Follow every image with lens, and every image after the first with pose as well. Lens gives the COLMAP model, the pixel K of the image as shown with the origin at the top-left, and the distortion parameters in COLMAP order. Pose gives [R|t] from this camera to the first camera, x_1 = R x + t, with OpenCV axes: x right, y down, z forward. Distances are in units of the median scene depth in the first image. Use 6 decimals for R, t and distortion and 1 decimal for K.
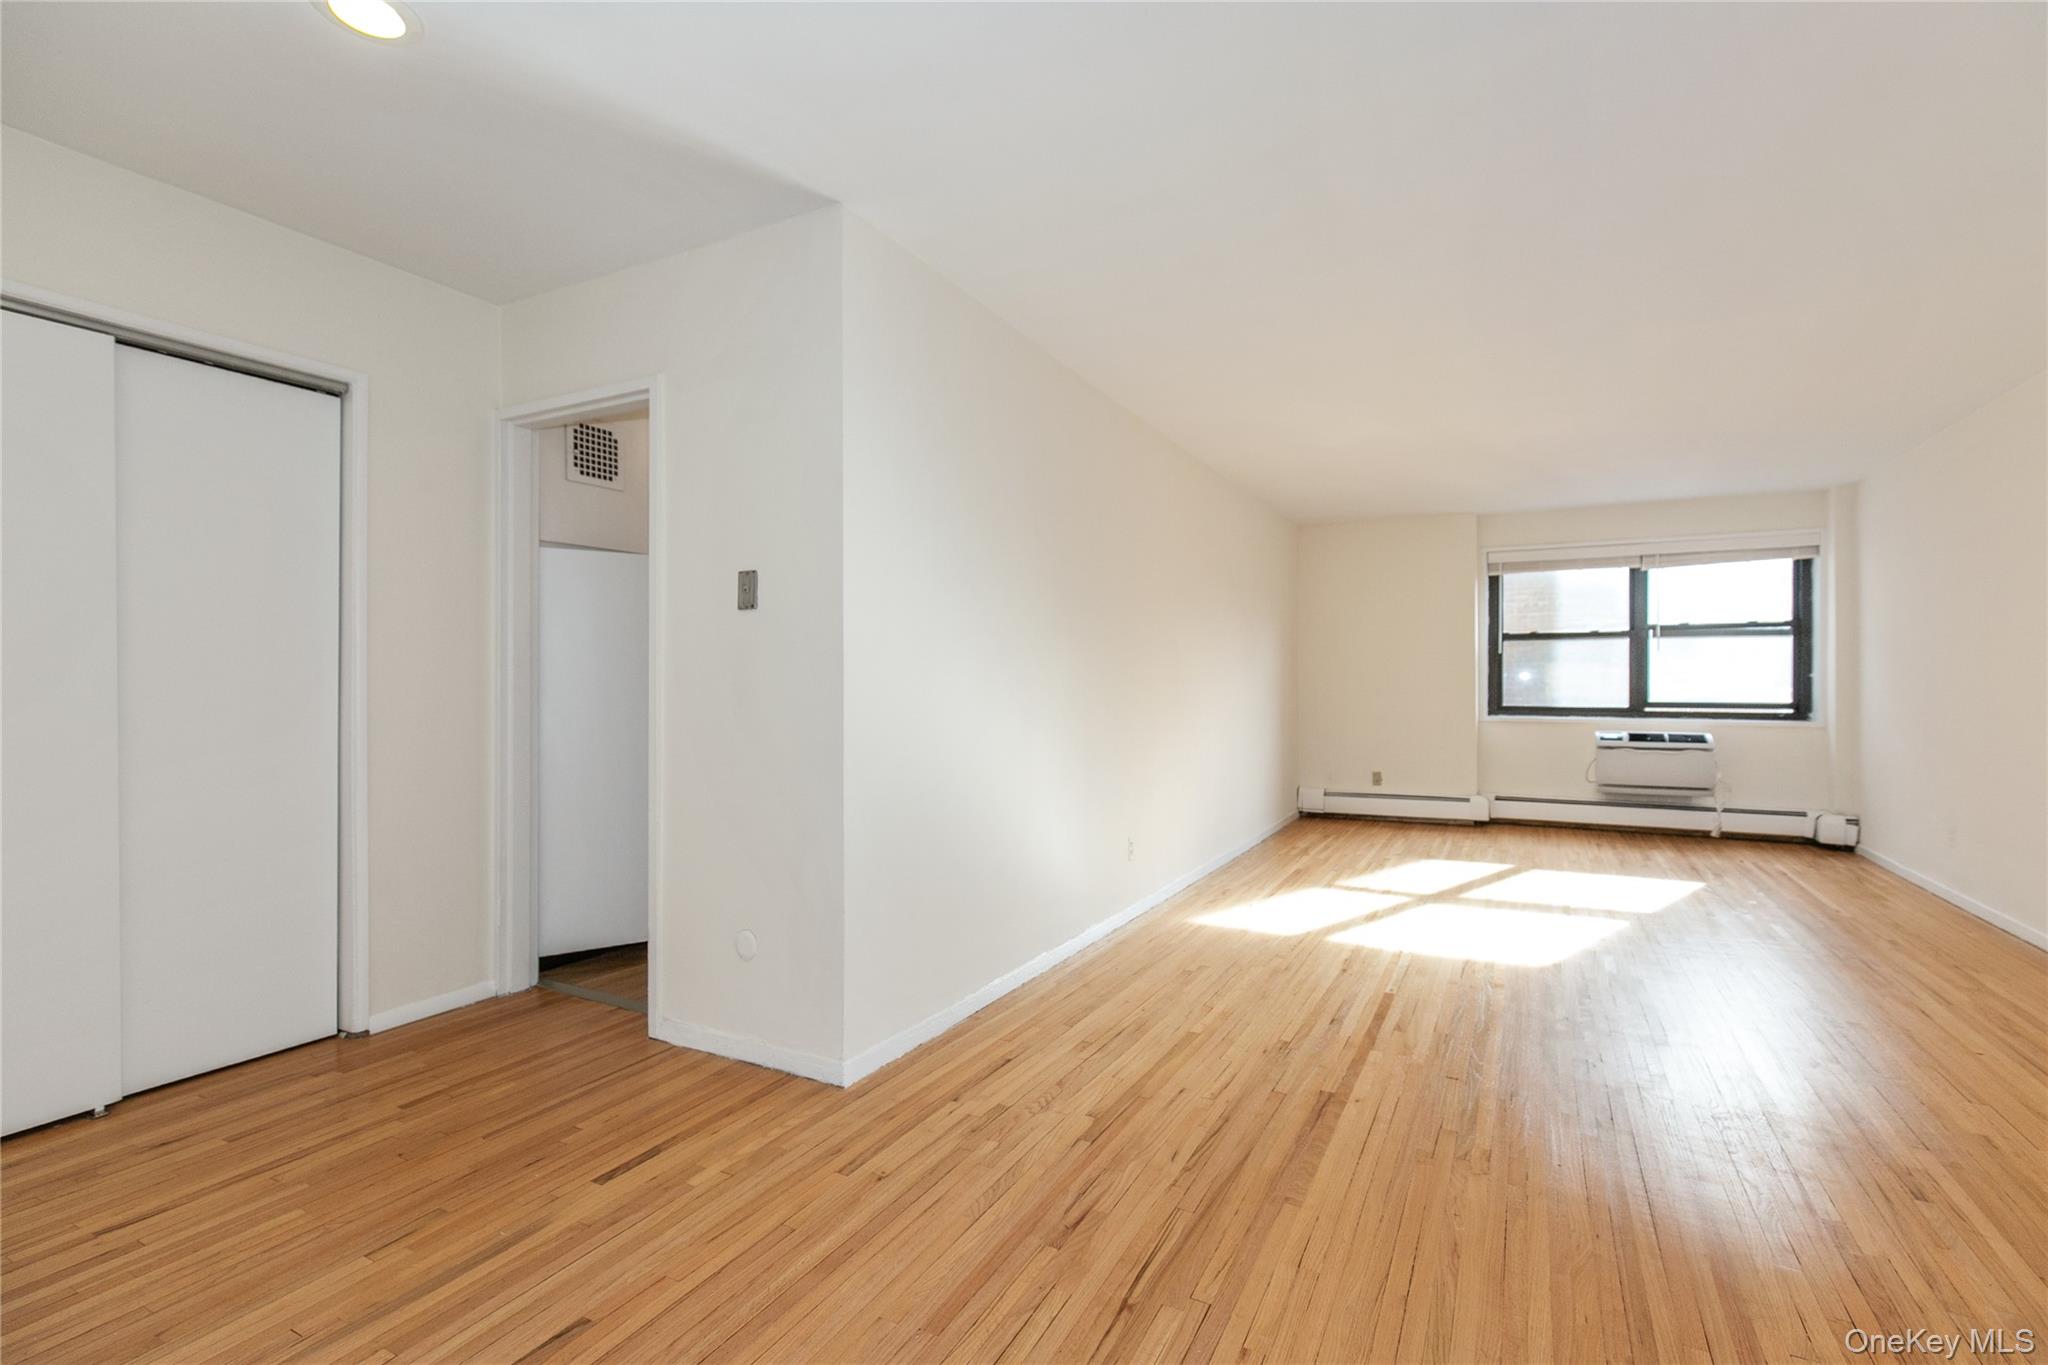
lens RADIAL K [[924.0, 0, 1024.0], [0, 924.0, 682.5], [0, 0, 1]] dist [0.002984, 0.000178]
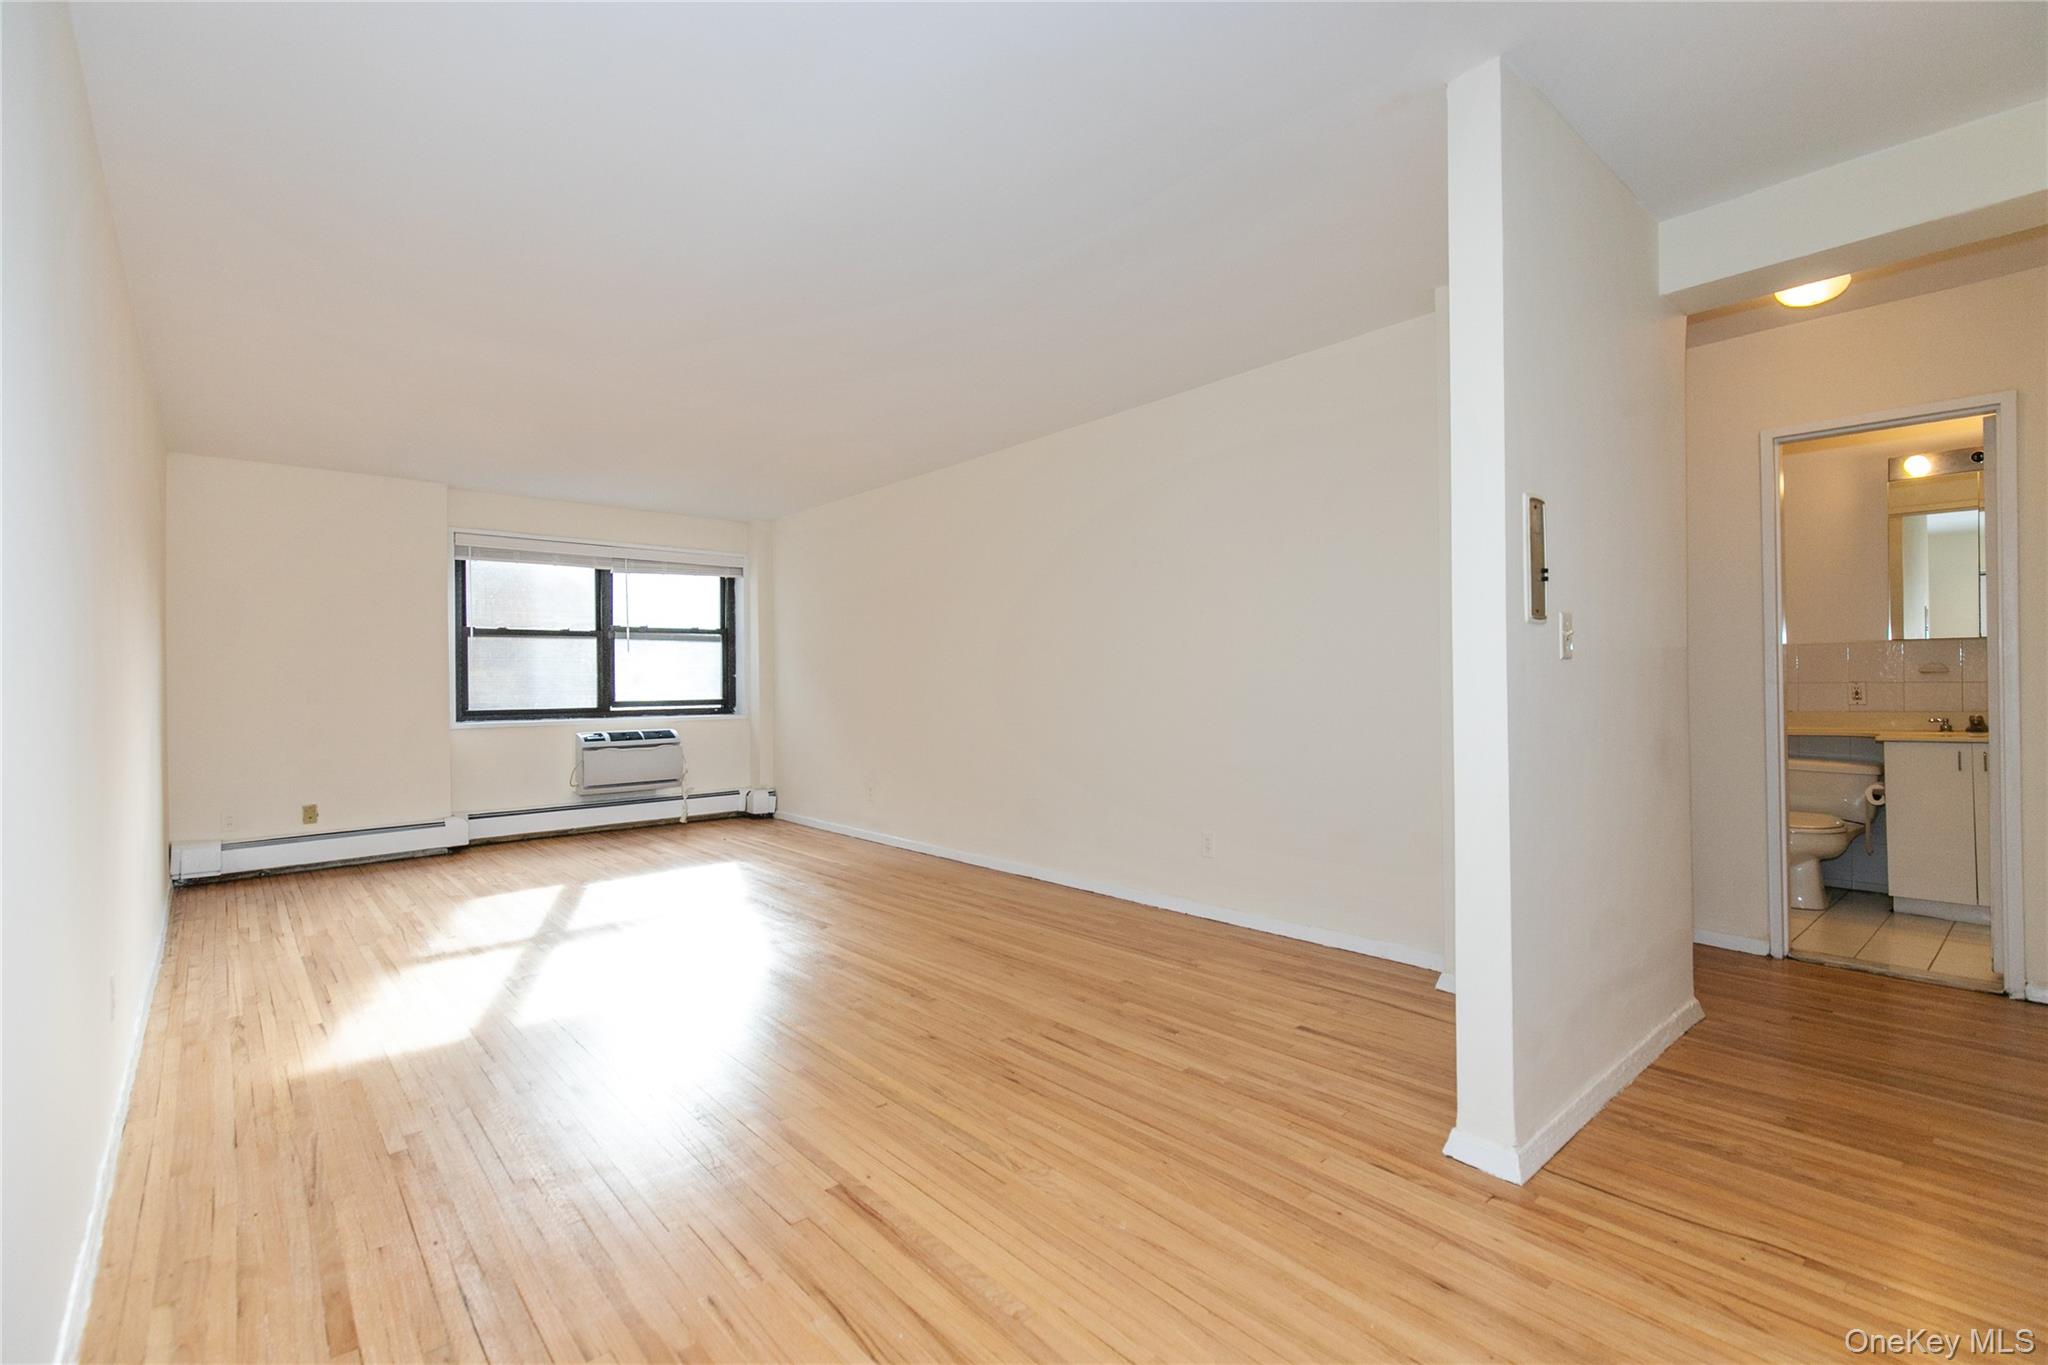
lens RADIAL K [[929.2, 0, 1046.7], [0, 929.2, 690.2], [0, 0, 1]] dist [0.004551, 0.000161]
pose [[0.340125, -0.013139, 0.940288, -0.135301], [0.010297, 0.999894, 0.010248, 0.002857], [-0.940324, 0.006197, 0.340225, 0.208562]]
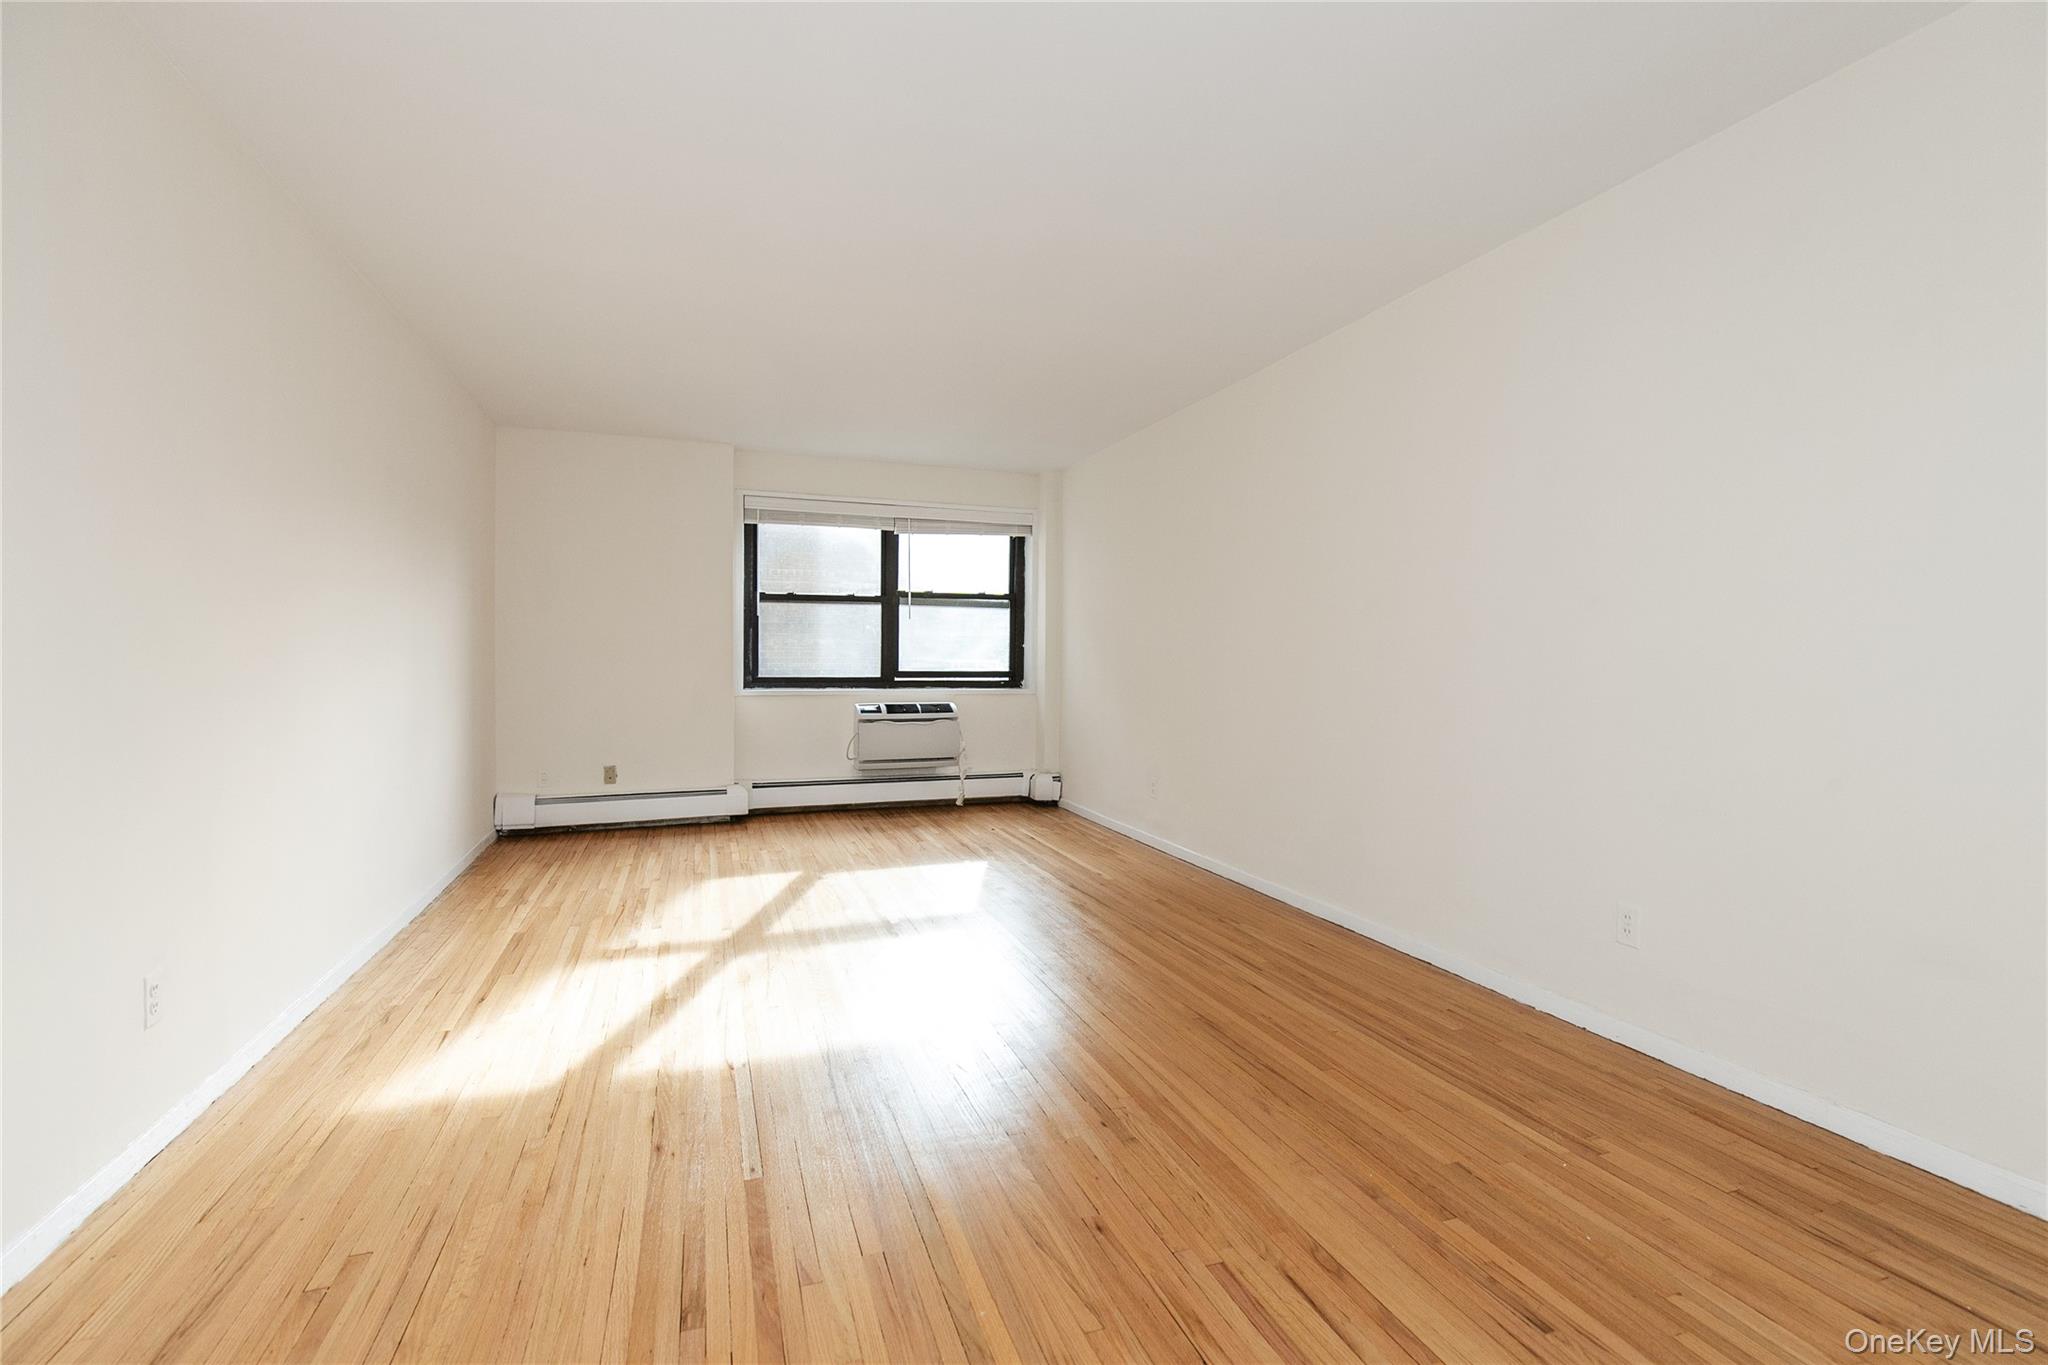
lens RADIAL K [[949.5, 0, 1043.7], [0, 949.5, 665.2], [0, 0, 1]] dist [0.003287, -0.000170]
pose [[0.663741, -0.002423, 0.747959, 0.037713], [-0.005649, 0.999950, 0.008252, 0.005818], [-0.747942, -0.009702, 0.663694, 0.240354]]
